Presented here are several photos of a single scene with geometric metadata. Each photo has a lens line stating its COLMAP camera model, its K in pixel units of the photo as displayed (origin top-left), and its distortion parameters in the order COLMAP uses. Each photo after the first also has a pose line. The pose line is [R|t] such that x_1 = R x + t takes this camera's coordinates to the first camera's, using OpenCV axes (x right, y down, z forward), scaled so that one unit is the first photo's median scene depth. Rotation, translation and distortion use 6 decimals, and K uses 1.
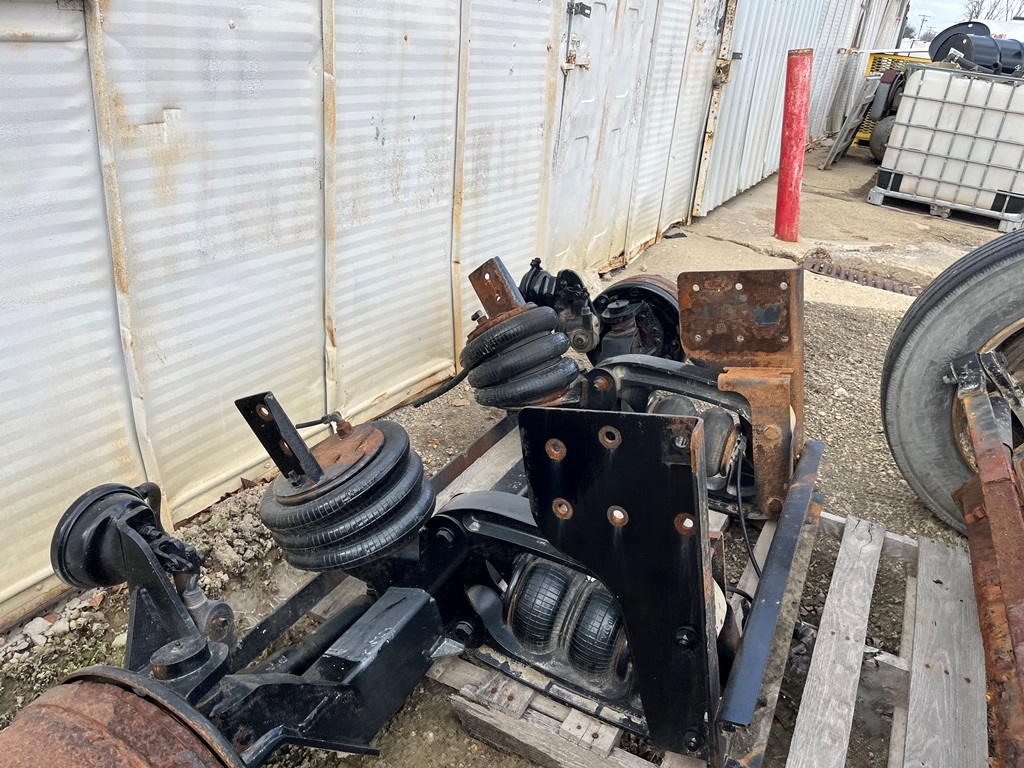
lens RADIAL K [[770.7, 0, 505.5], [0, 770.7, 389.3], [0, 0, 1]] dist [0.071257, -0.093184]
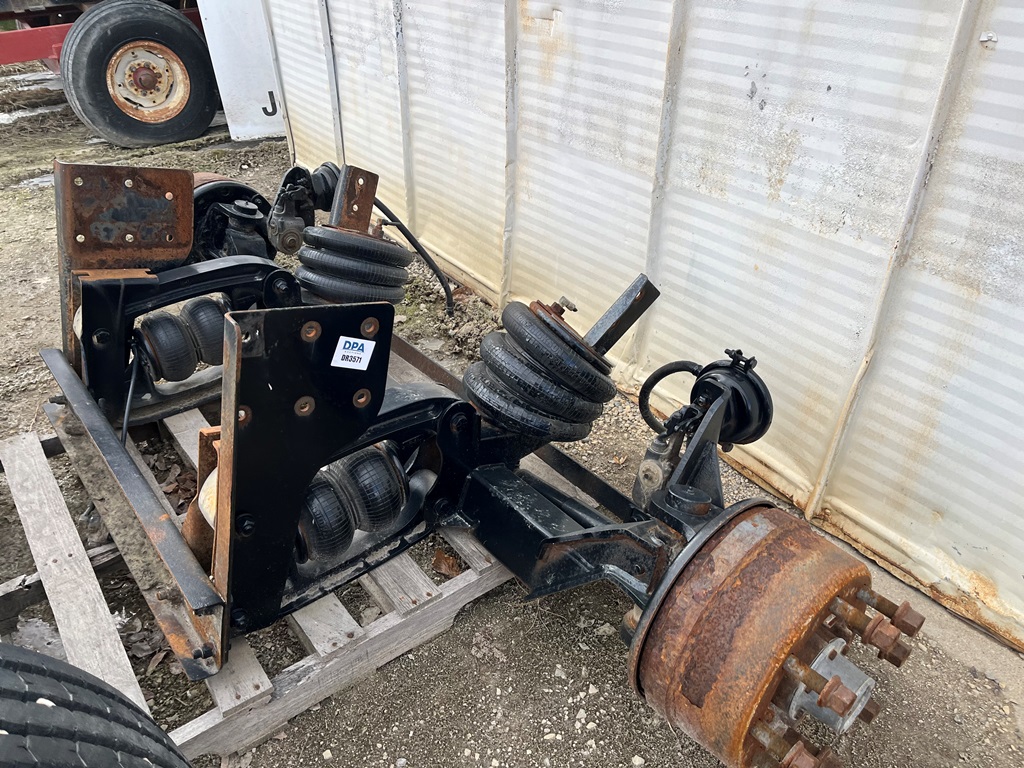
lens RADIAL K [[770.7, 0, 499.0], [0, 770.7, 375.9], [0, 0, 1]] dist [0.071257, -0.093184]
pose [[-0.418037, 0.410379, -0.810453, 0.721295], [-0.417290, 0.705706, 0.572580, -0.504319], [0.806916, 0.577554, -0.123764, 1.145868]]
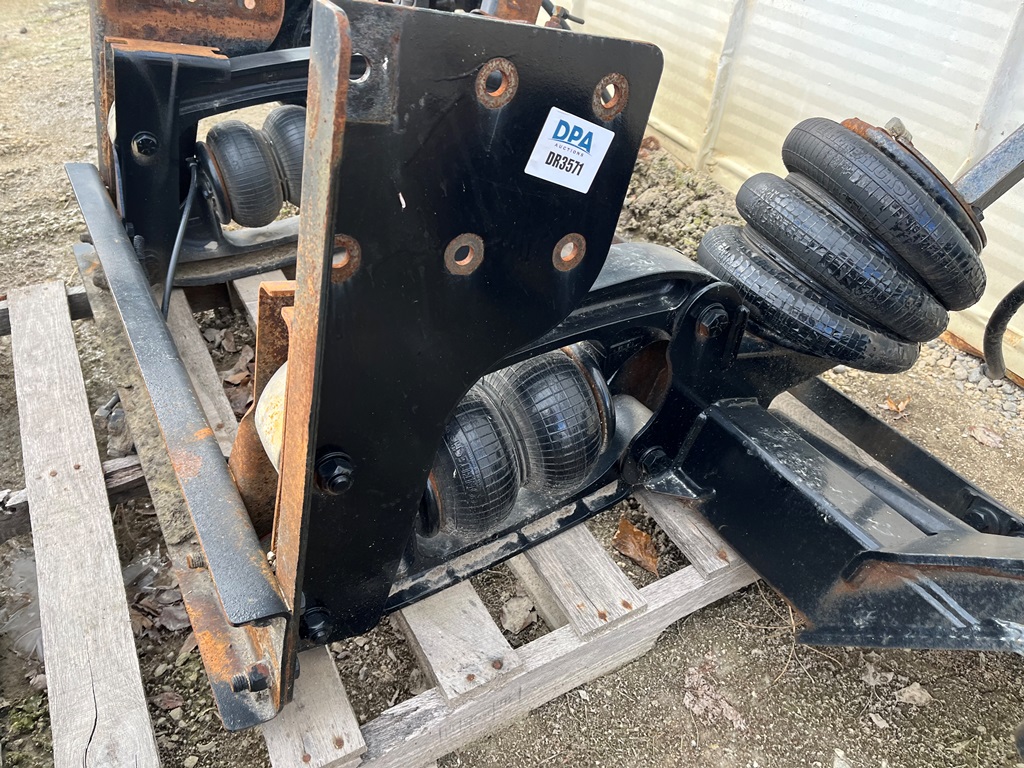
lens RADIAL K [[770.7, 0, 498.1], [0, 770.7, 387.1], [0, 0, 1]] dist [0.071257, -0.093184]
pose [[-0.548799, 0.464981, -0.694703, 0.520245], [-0.402346, 0.581522, 0.707071, -0.255489], [0.732760, 0.667551, -0.132055, 1.041663]]
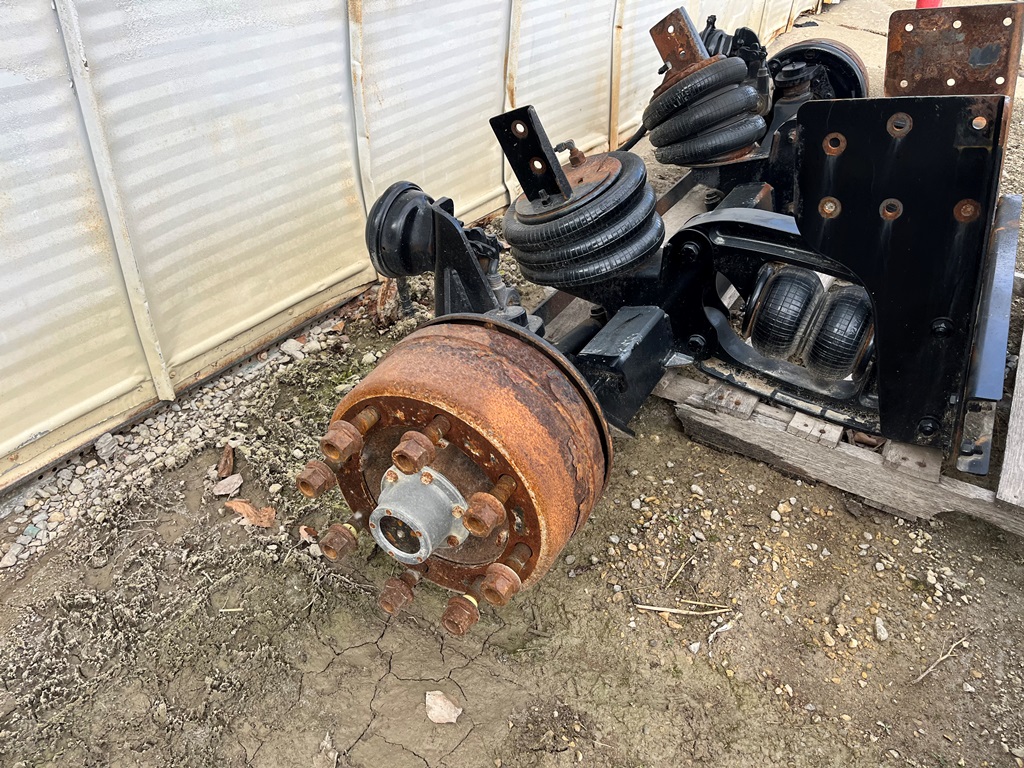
lens RADIAL K [[770.7, 0, 517.7], [0, 770.7, 379.3], [0, 0, 1]] dist [0.071257, -0.093184]
pose [[0.998315, 0.014572, -0.056169, -0.171627], [-0.003645, 0.981792, 0.189922, 0.111061], [0.057914, -0.189398, 0.980191, -0.060170]]
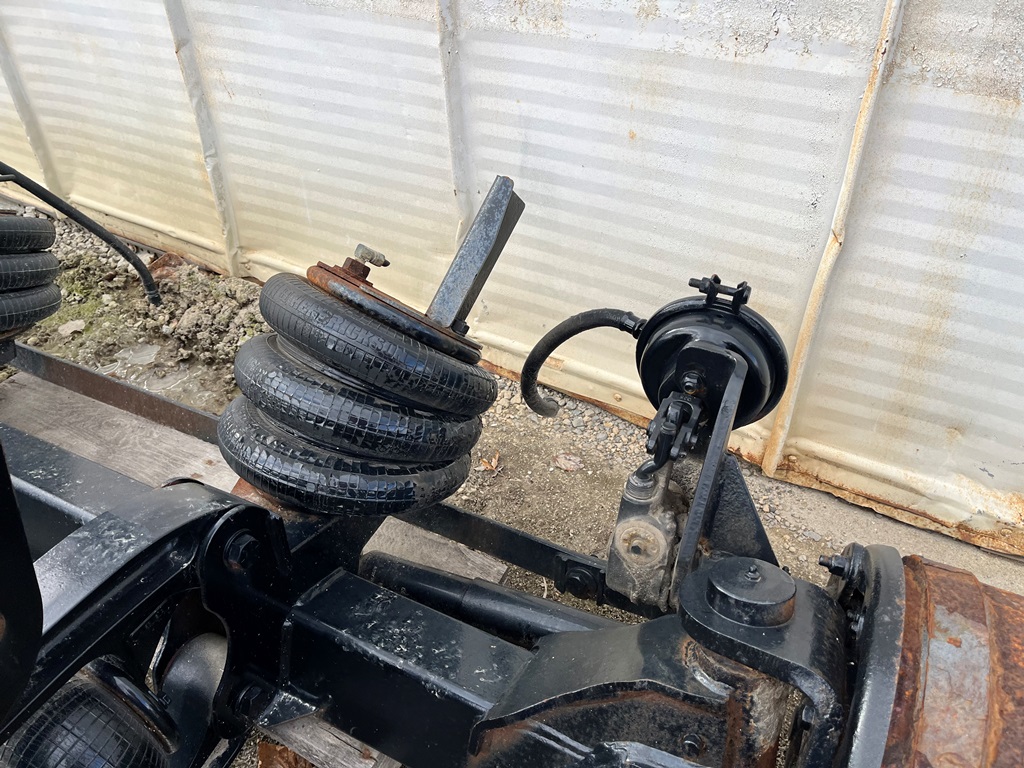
lens RADIAL K [[770.7, 0, 515.0], [0, 770.7, 378.1], [0, 0, 1]] dist [0.071257, -0.093184]
pose [[-0.007610, 0.557156, -0.830373, 0.406153], [-0.406140, 0.757100, 0.511713, -0.328672], [0.913779, 0.341141, 0.220522, 1.056652]]
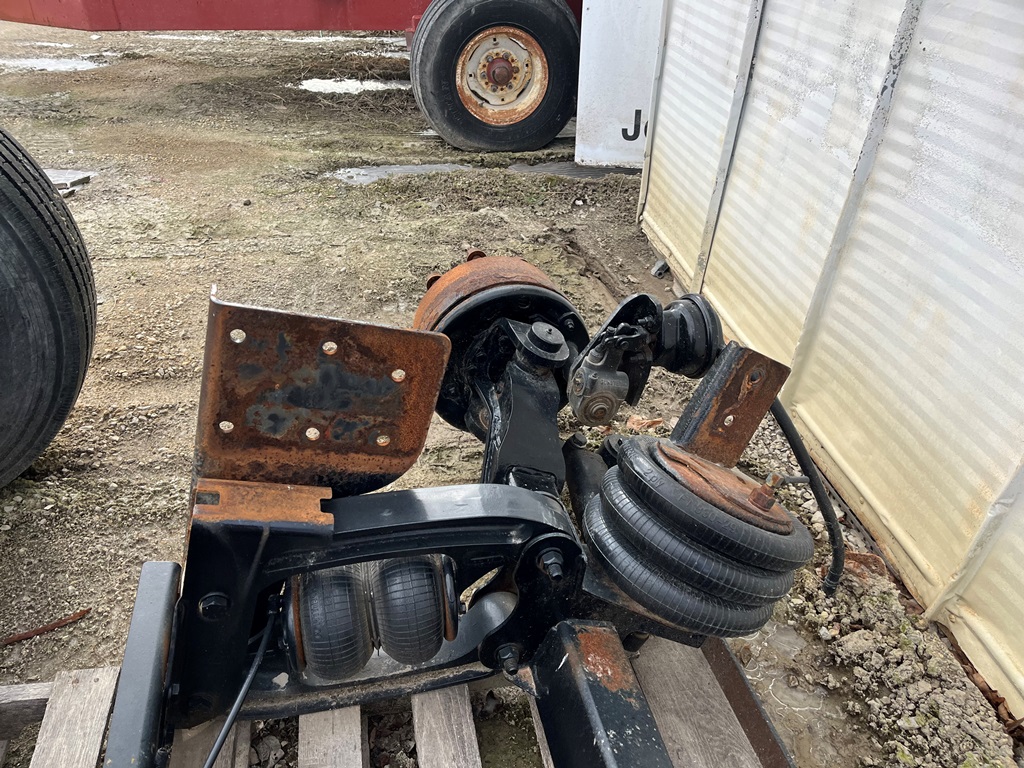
lens RADIAL K [[770.7, 0, 496.9], [0, 770.7, 390.6], [0, 0, 1]] dist [0.071257, -0.093184]
pose [[-0.767831, 0.255906, -0.587322, 0.283211], [-0.371298, 0.569335, 0.733482, -0.331869], [0.522086, 0.781262, -0.342135, 0.794697]]
